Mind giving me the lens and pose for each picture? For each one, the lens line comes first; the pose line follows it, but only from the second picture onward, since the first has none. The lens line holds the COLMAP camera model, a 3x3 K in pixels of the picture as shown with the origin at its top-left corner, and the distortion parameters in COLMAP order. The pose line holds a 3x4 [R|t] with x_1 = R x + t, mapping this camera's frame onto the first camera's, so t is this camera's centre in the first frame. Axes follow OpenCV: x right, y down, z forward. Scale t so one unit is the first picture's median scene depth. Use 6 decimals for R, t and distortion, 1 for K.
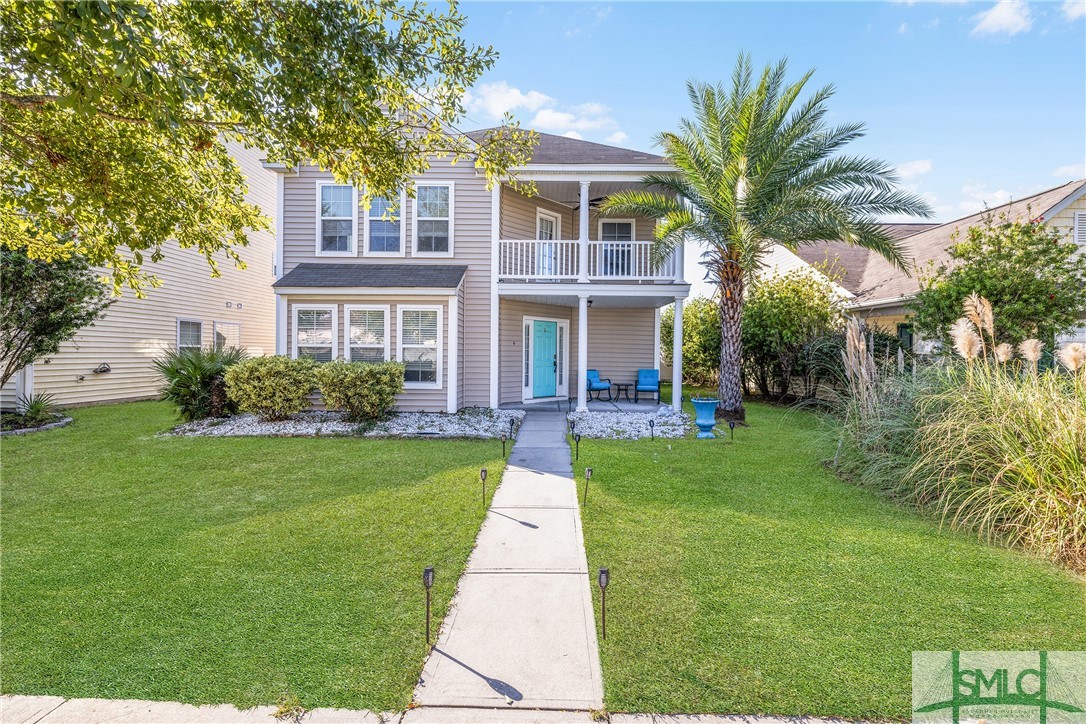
lens RADIAL K [[465.5, 0, 549.7], [0, 465.5, 359.5], [0, 0, 1]] dist [0.001056, -0.001158]
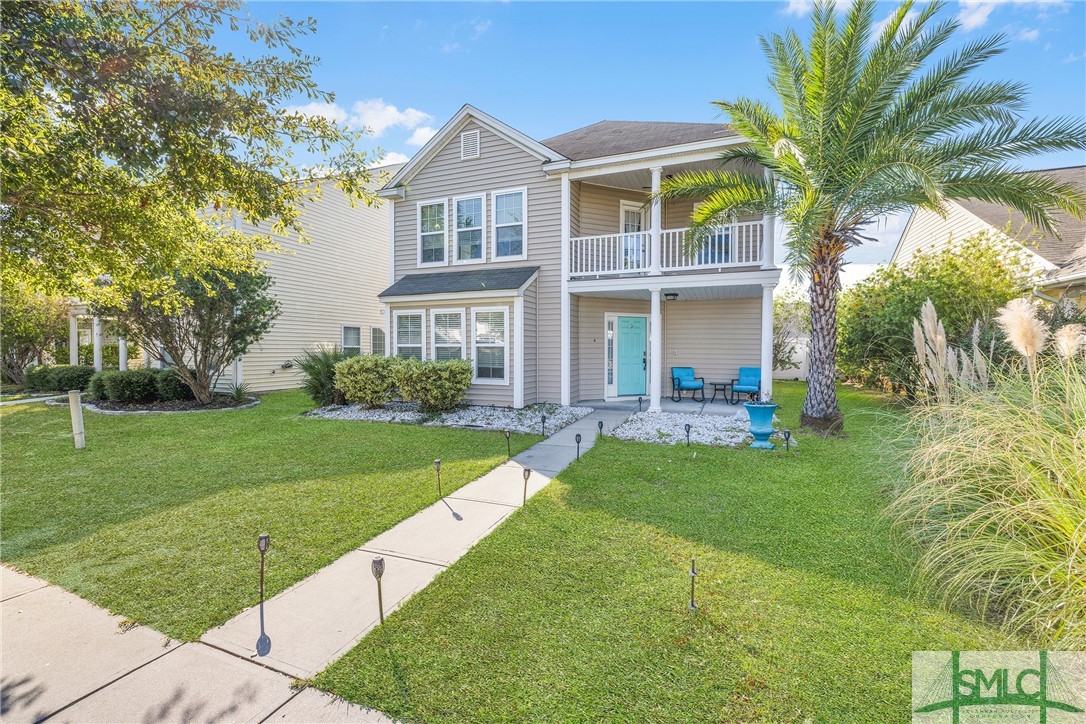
lens RADIAL K [[465.5, 0, 538.8], [0, 465.5, 359.4], [0, 0, 1]] dist [0.001056, -0.001158]
pose [[0.930399, -0.000978, -0.366546, 0.202094], [0.004357, 0.999955, 0.008393, -0.003351], [0.366521, -0.009406, 0.930362, 0.035552]]
